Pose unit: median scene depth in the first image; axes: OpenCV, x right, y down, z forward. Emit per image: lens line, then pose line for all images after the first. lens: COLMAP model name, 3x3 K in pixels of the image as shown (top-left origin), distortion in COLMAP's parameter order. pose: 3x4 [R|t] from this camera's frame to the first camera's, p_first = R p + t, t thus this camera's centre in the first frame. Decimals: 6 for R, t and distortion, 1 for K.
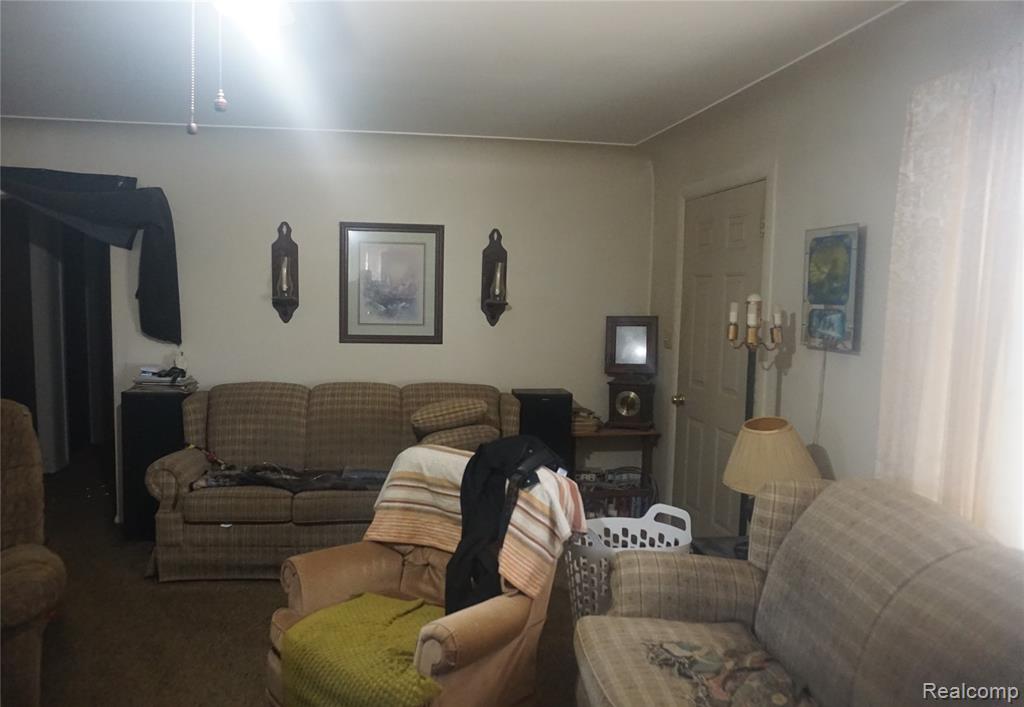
lens RADIAL K [[714.5, 0, 511.5], [0, 714.5, 366.7], [0, 0, 1]] dist [-0.032921, 0.003536]
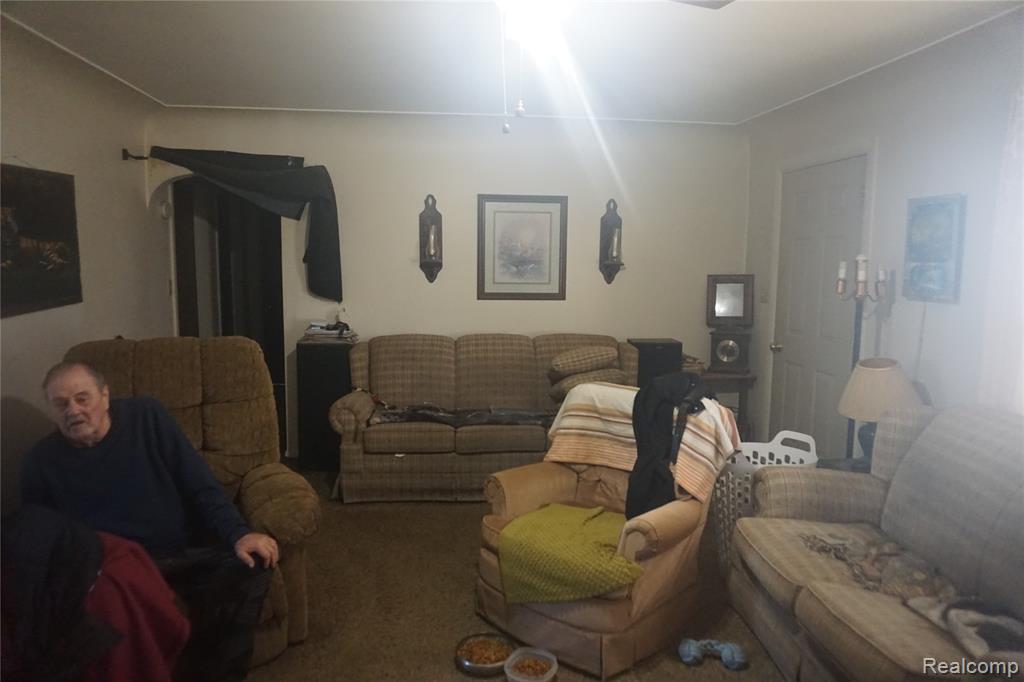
lens RADIAL K [[692.7, 0, 512.0], [0, 692.7, 341.0], [0, 0, 1]] dist [-0.041608, 0.038169]
pose [[0.999775, -0.007180, -0.019978, -0.193933], [0.007576, 0.999775, 0.019799, 0.013566], [0.019831, -0.019945, 0.999604, -0.137478]]
